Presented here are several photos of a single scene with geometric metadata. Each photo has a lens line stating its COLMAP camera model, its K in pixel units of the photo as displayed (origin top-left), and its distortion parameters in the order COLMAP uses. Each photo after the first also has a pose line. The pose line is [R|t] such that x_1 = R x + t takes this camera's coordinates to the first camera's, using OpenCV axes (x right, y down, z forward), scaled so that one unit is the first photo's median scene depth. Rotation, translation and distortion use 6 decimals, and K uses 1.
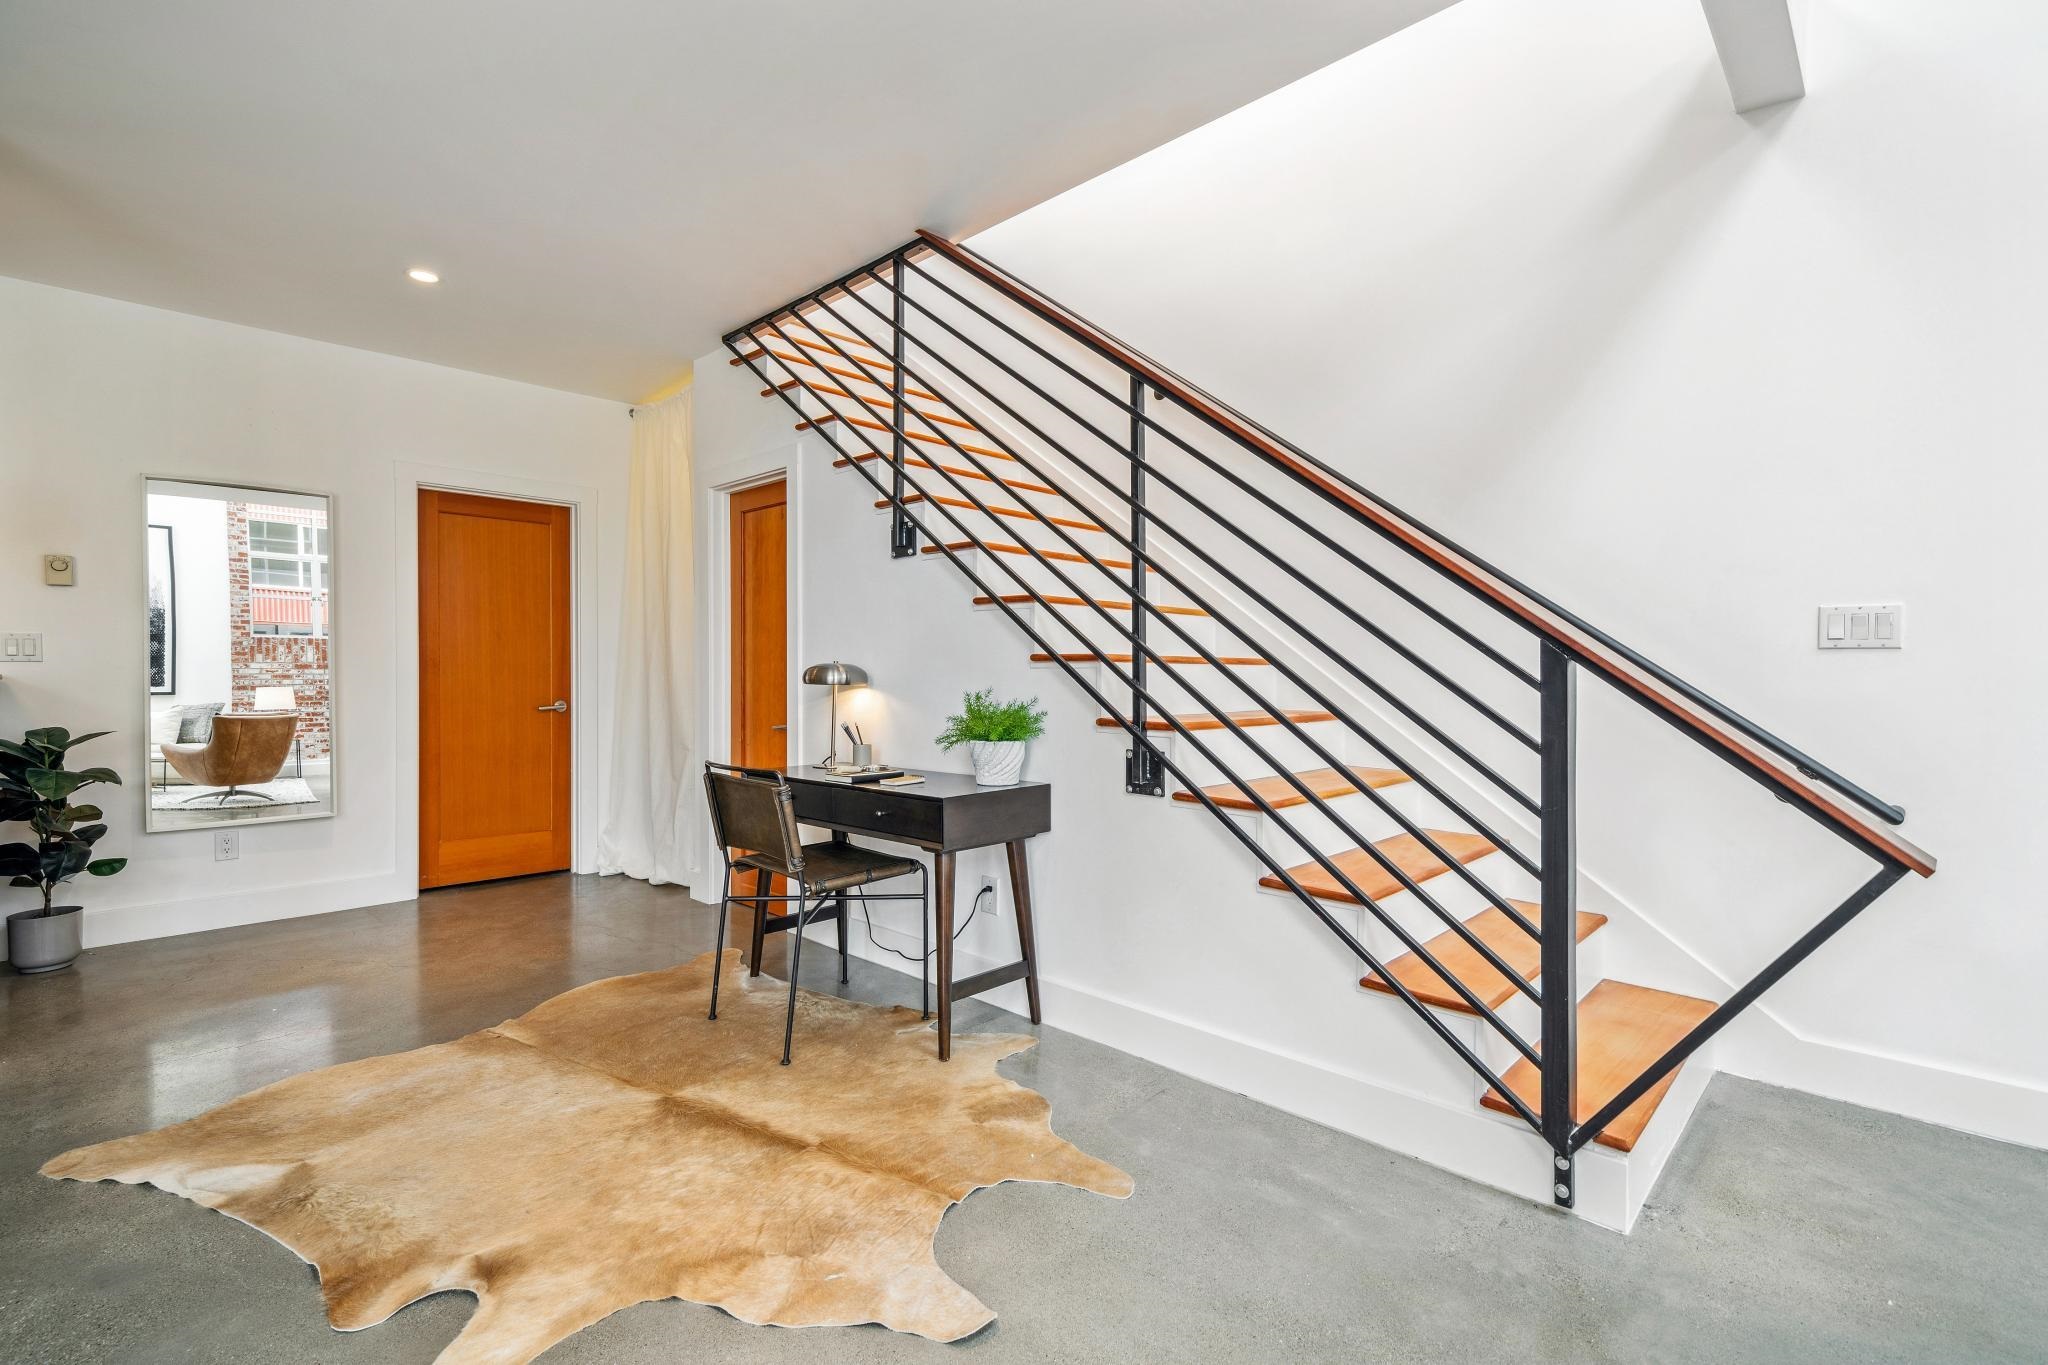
lens RADIAL K [[920.5, 0, 1008.8], [0, 920.5, 674.1], [0, 0, 1]] dist [0.003434, -0.000215]
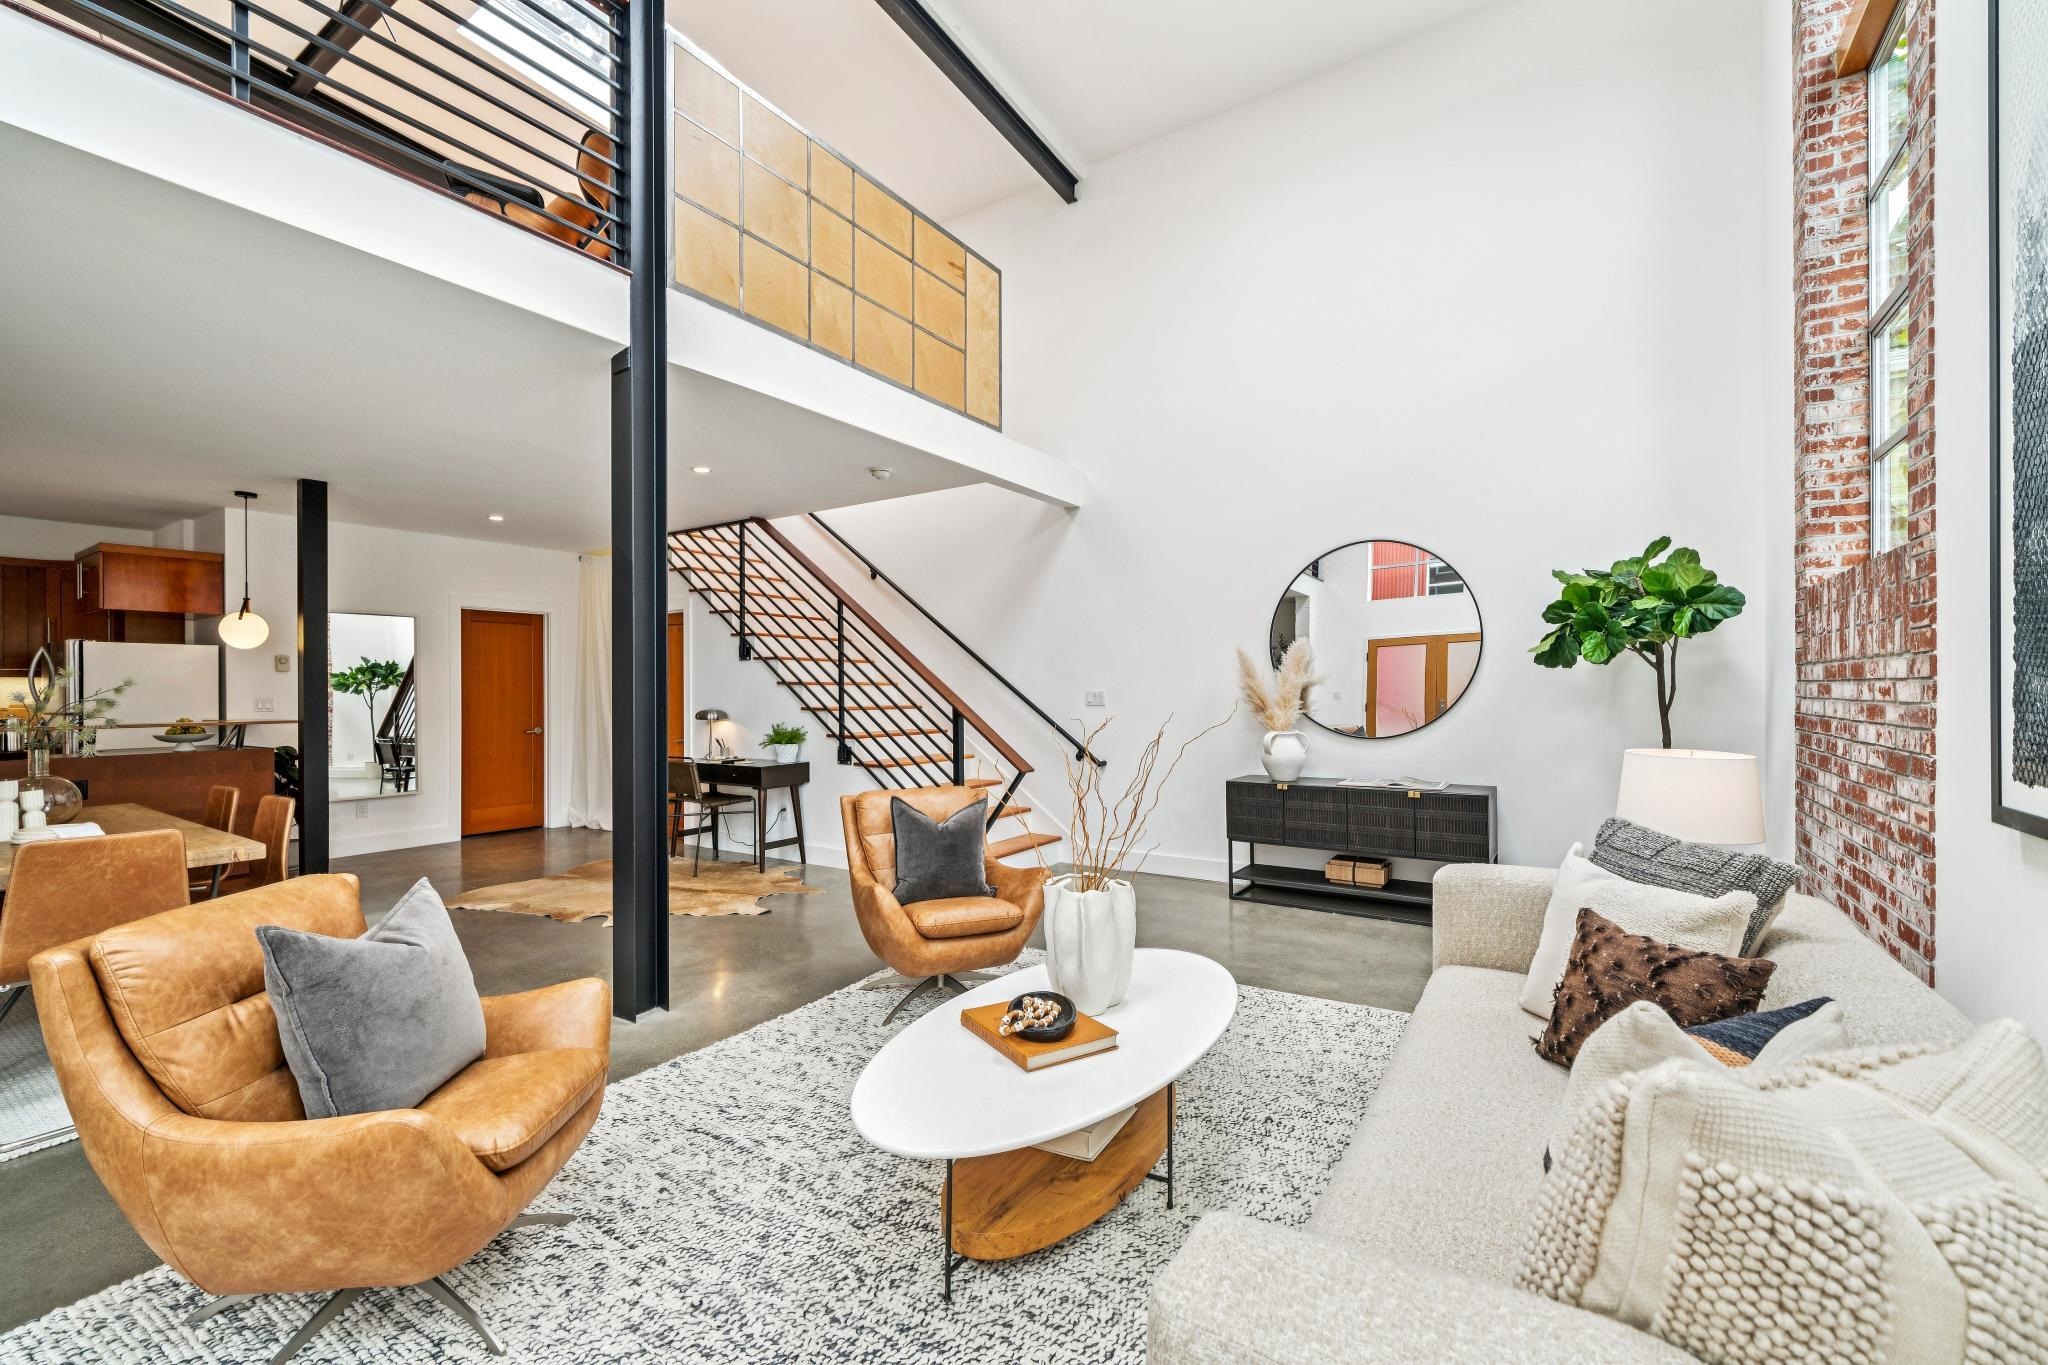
lens RADIAL K [[844.5, 0, 1007.1], [0, 844.5, 677.7], [0, 0, 1]] dist [-0.011134, 0.003947]
pose [[0.983176, -0.002565, 0.182645, 0.129086], [0.005356, 0.999876, -0.014792, -0.053708], [-0.182585, 0.015521, 0.983068, -1.053146]]
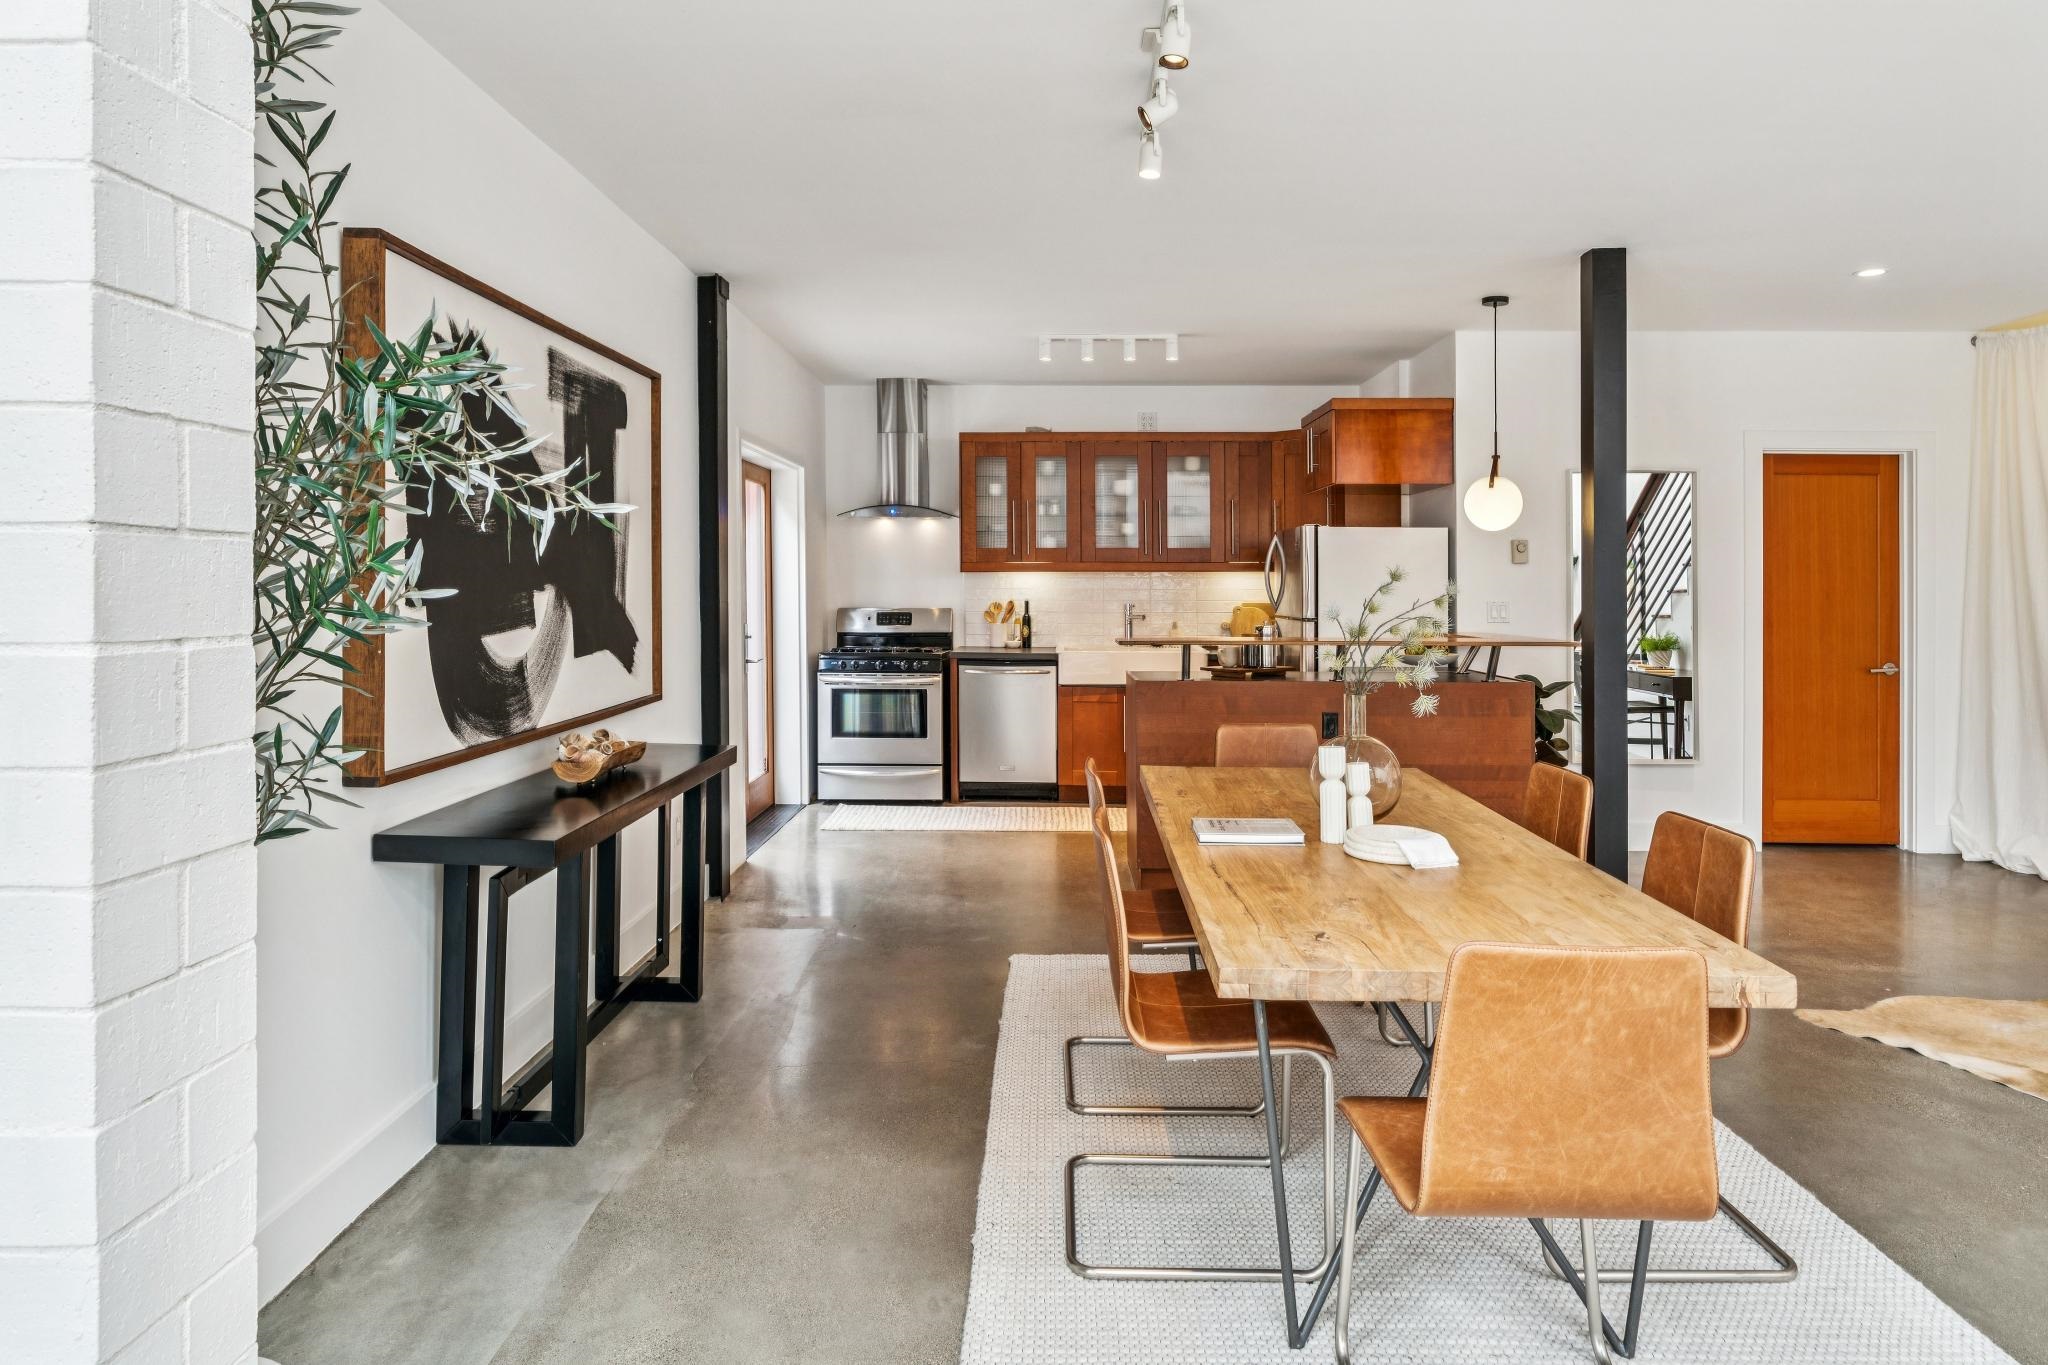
lens RADIAL K [[1164.6, 0, 1058.9], [0, 1164.6, 585.6], [0, 0, 1]] dist [-0.000109, 0.001514]
pose [[0.697293, 0.008152, -0.716740, -0.345429], [-0.006731, 0.999966, 0.004824, -0.074382], [0.716755, 0.001460, 0.697324, -0.640187]]
